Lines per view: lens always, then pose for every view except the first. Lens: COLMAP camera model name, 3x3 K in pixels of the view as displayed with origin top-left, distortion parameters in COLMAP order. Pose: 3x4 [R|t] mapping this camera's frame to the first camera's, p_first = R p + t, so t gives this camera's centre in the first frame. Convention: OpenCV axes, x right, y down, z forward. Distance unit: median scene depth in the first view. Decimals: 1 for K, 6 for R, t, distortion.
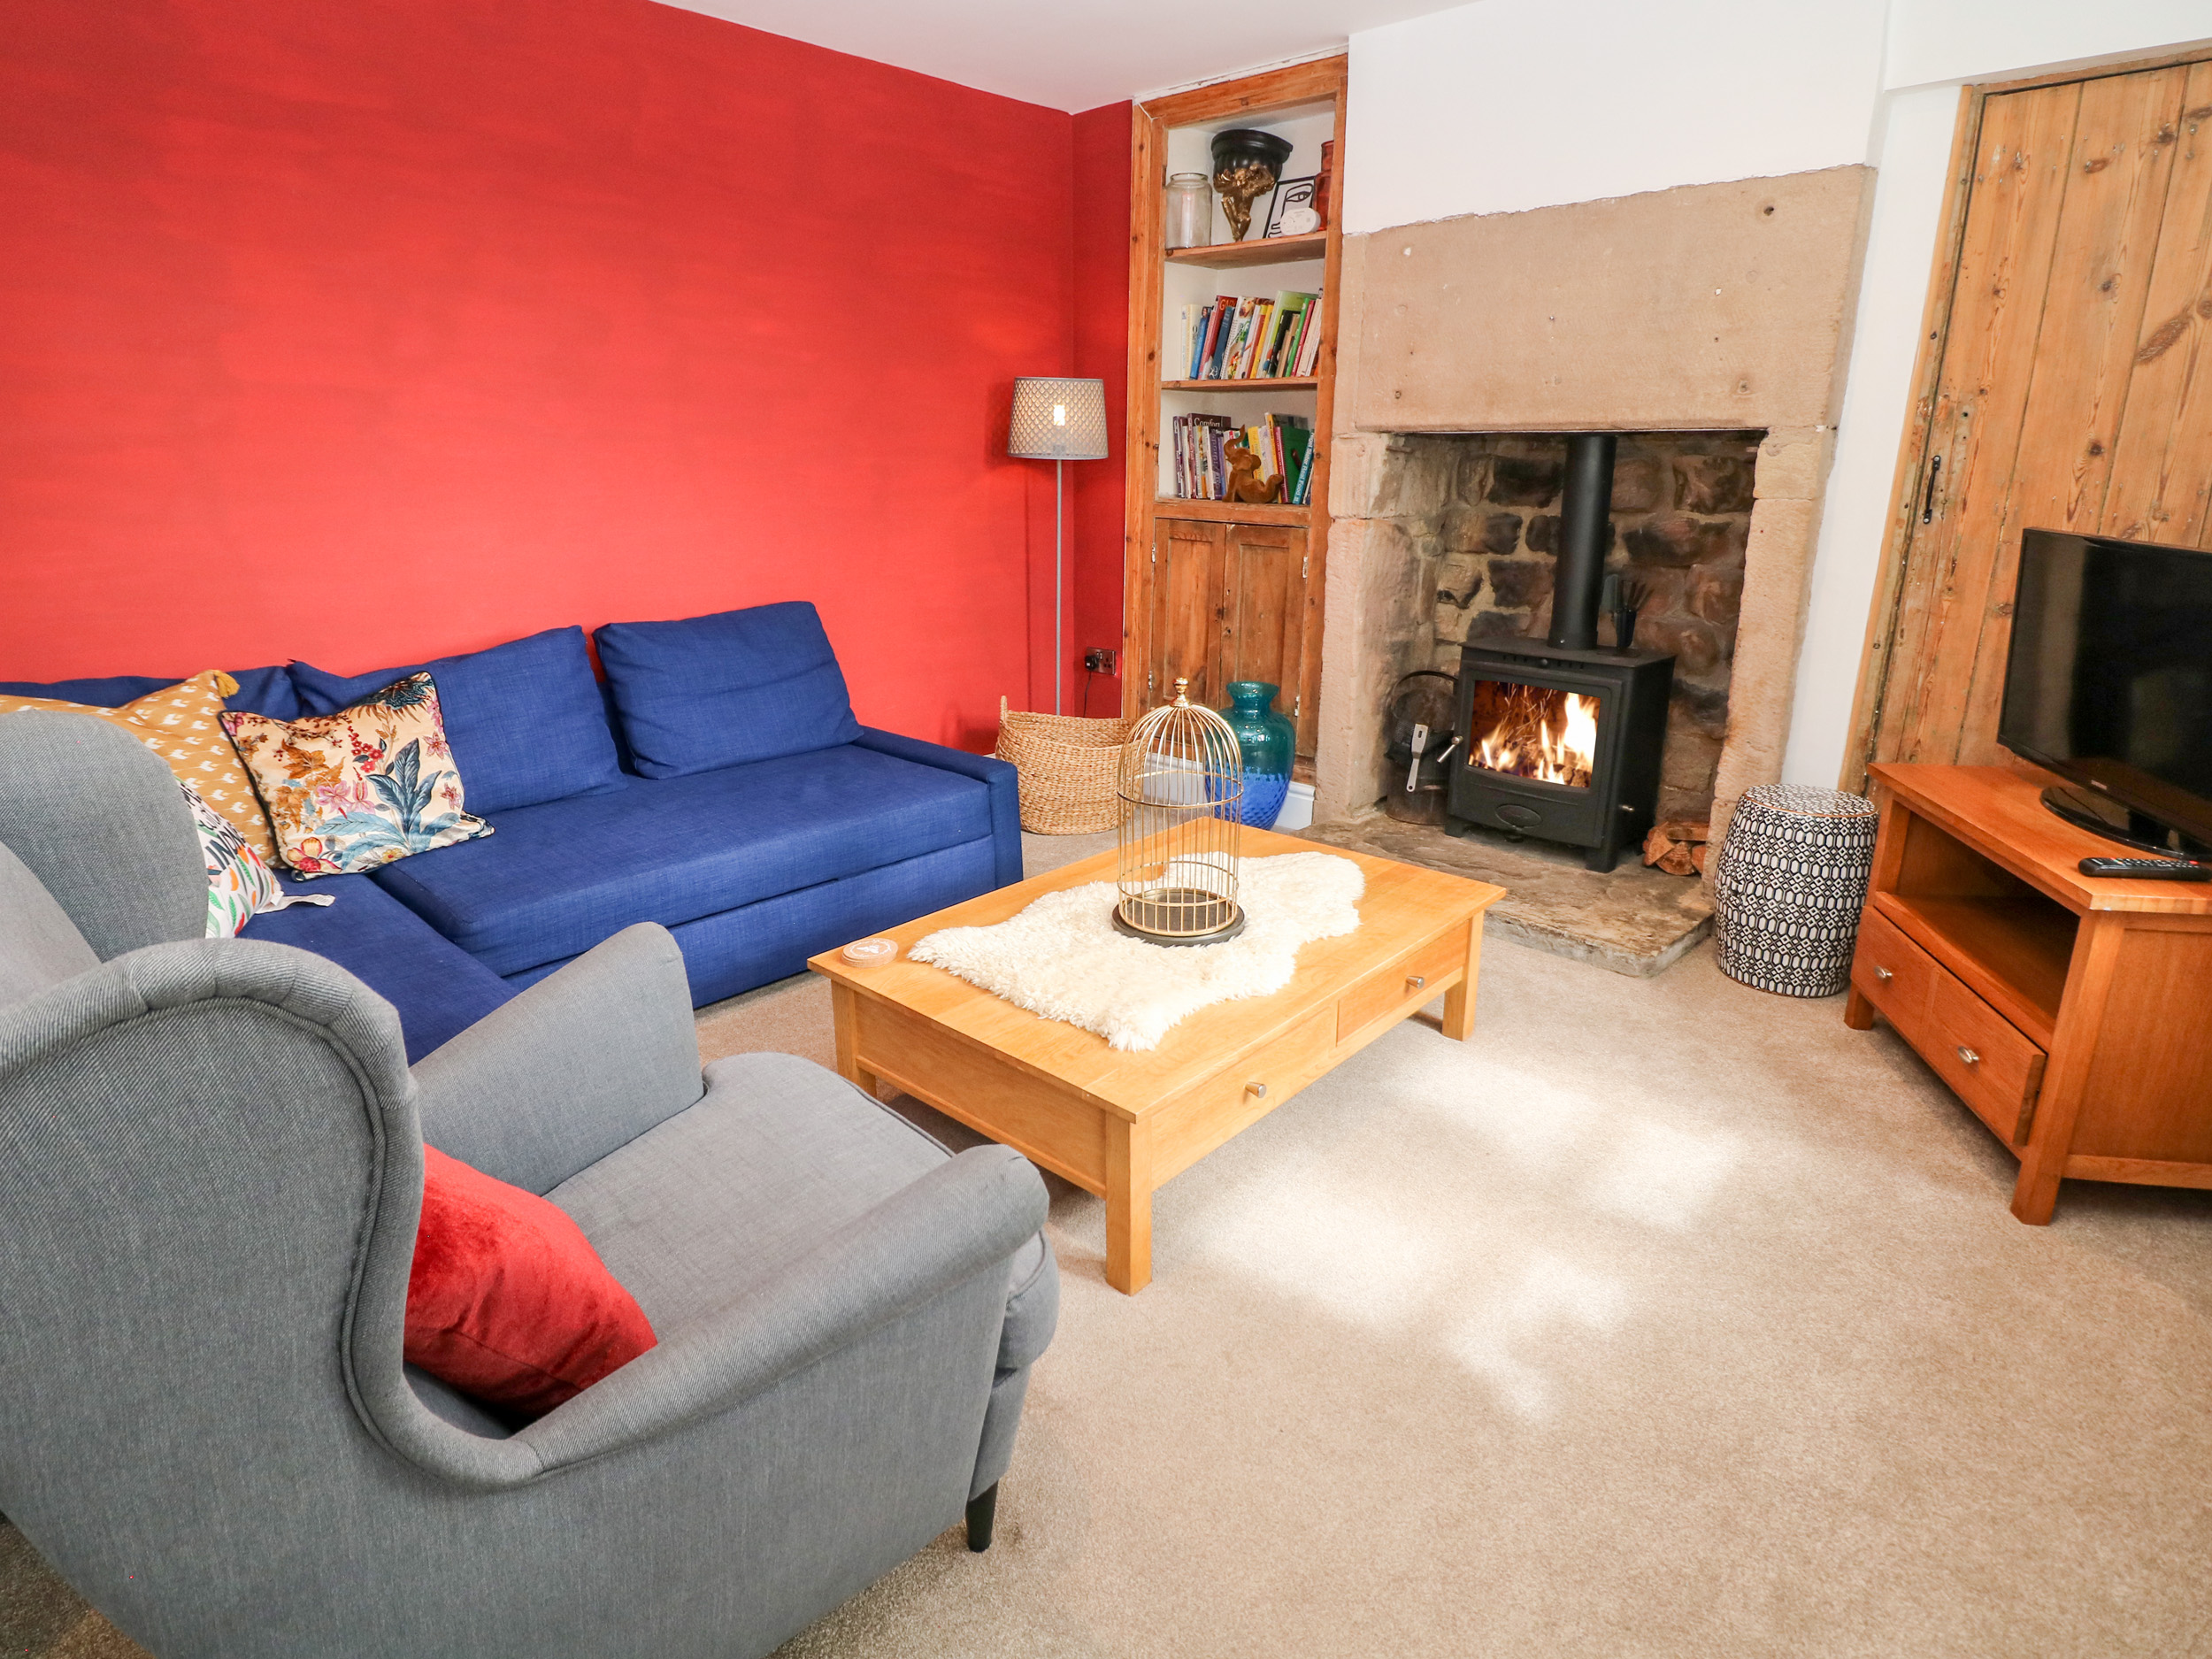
lens RADIAL K [[1219.6, 0, 1068.8], [0, 1219.6, 834.5], [0, 0, 1]] dist [0.002068, -0.000628]
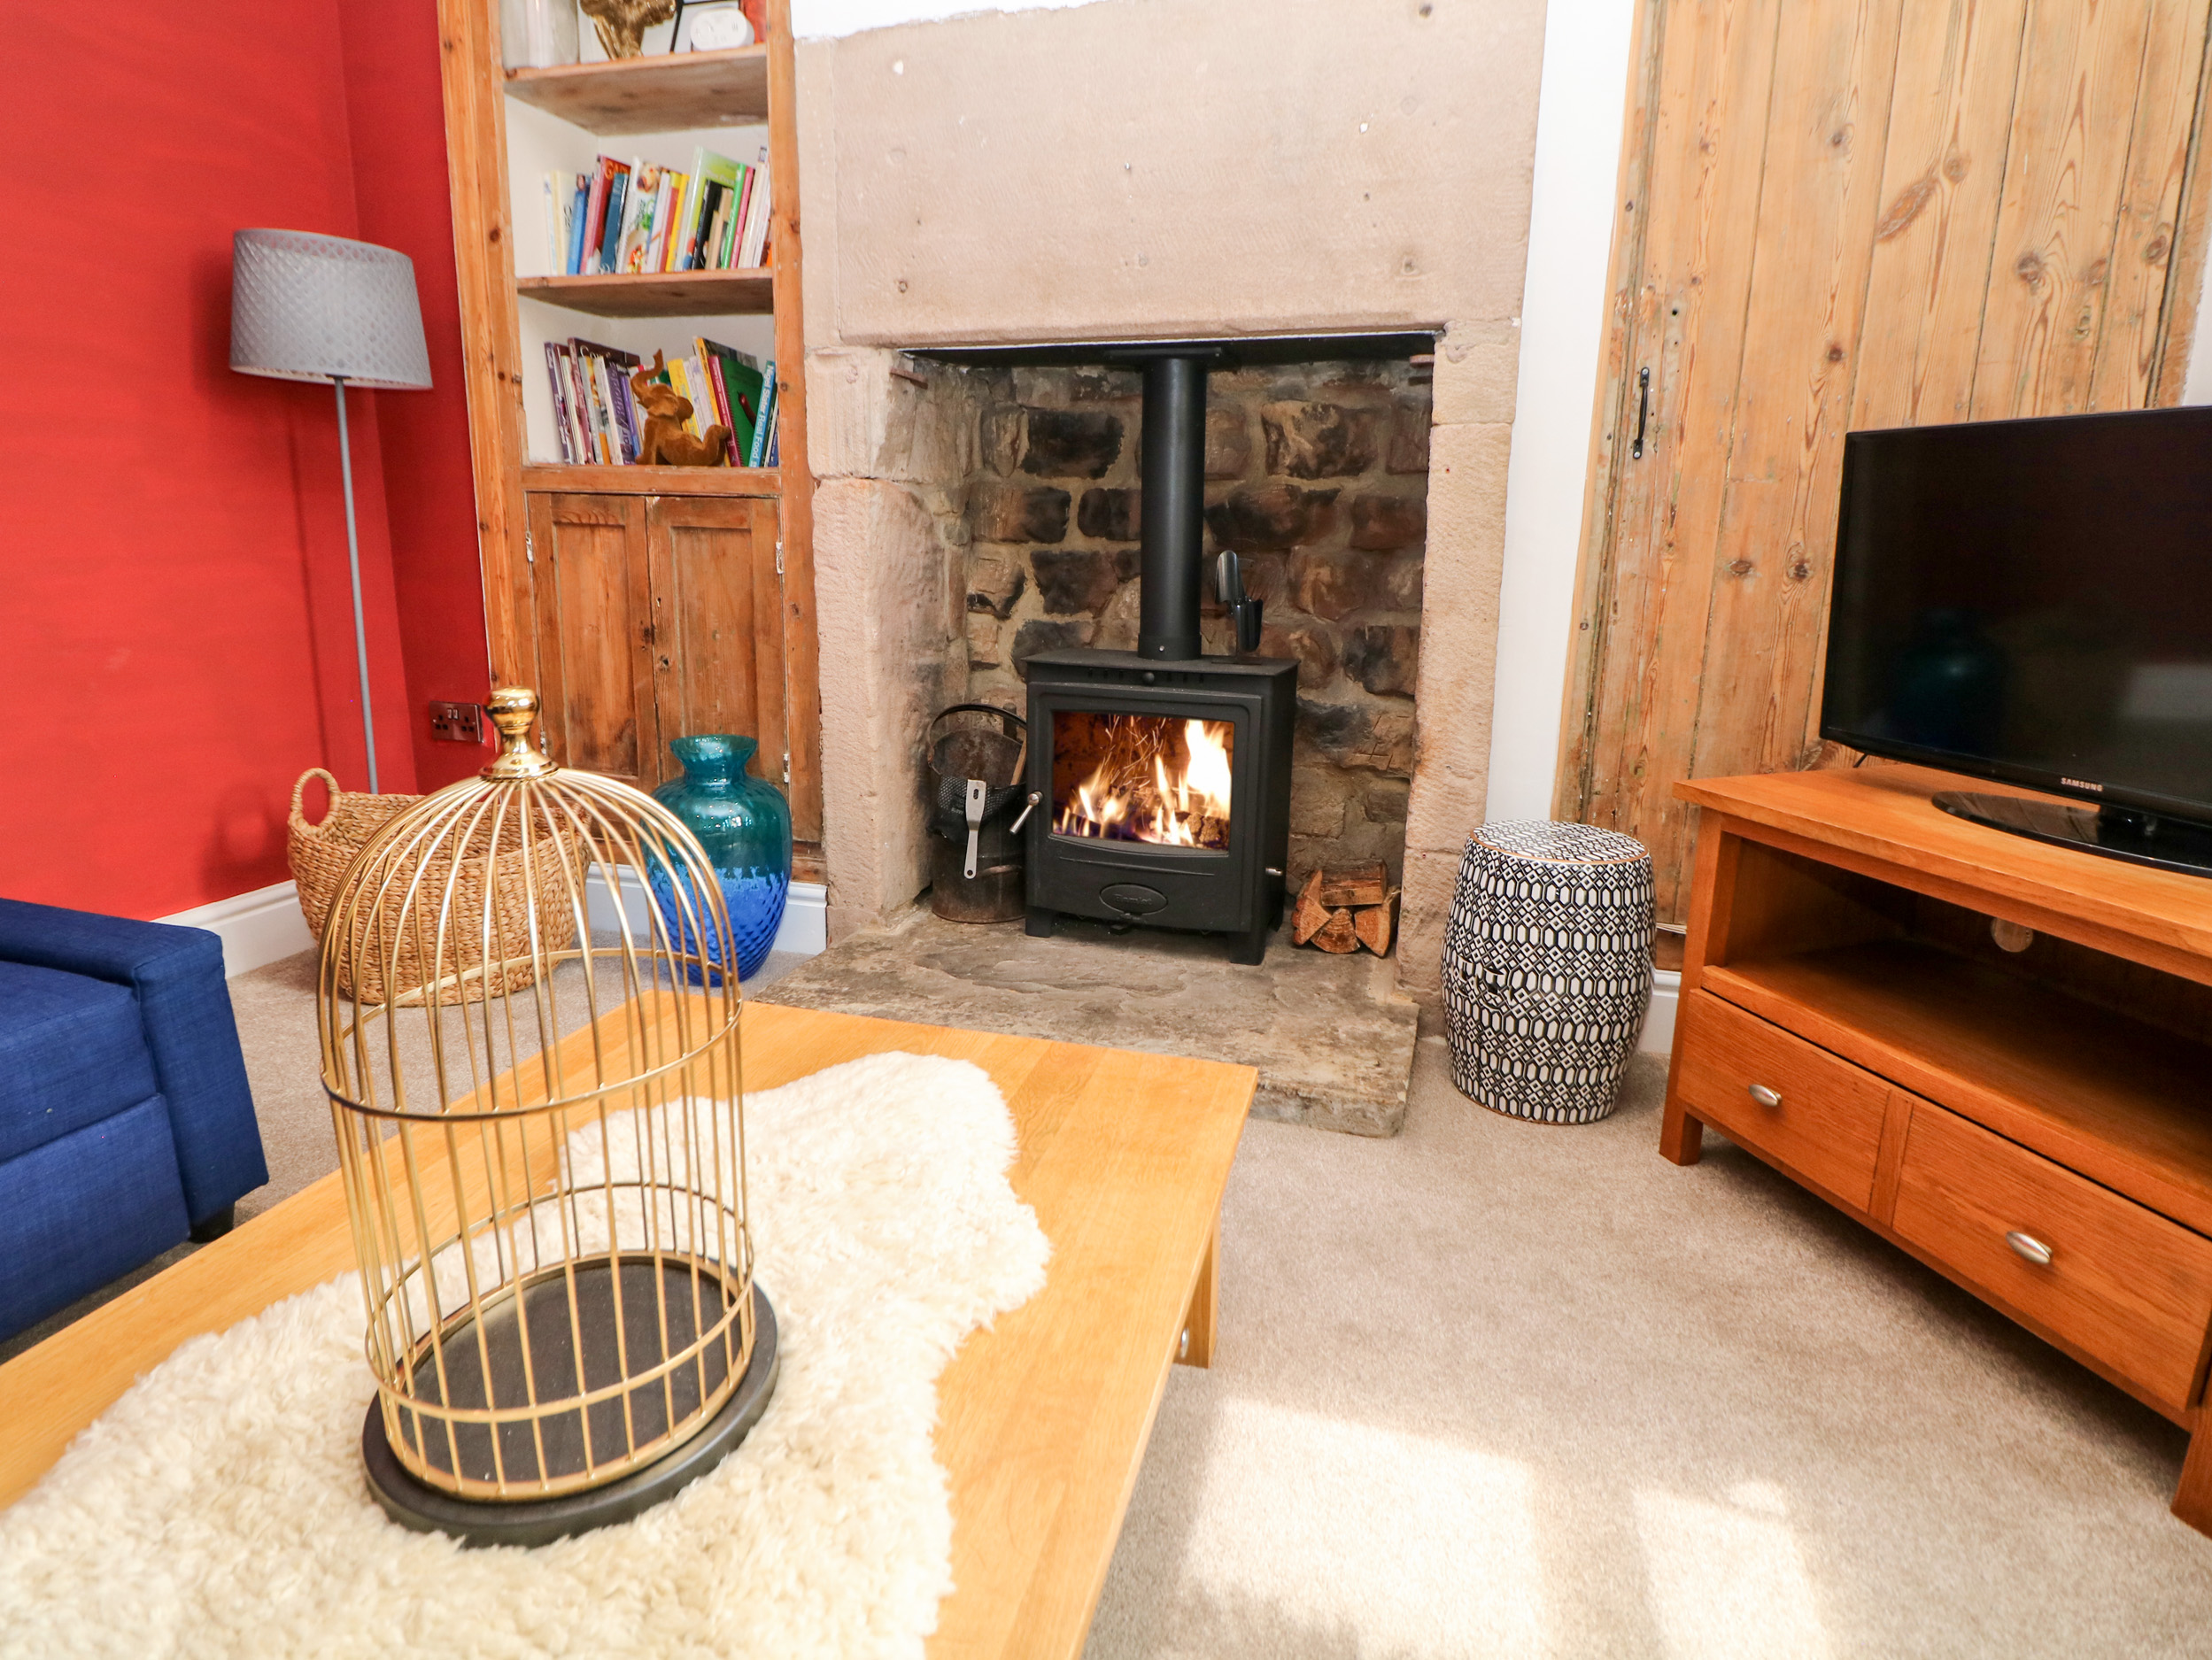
lens RADIAL K [[1149.4, 0, 1110.5], [0, 1149.4, 768.6], [0, 0, 1]] dist [0.002120, -0.014496]
pose [[0.879272, -0.075571, 0.470287, 0.052858], [0.124706, 0.989418, -0.074167, -0.040015], [-0.459705, 0.123861, 0.879392, 0.403715]]
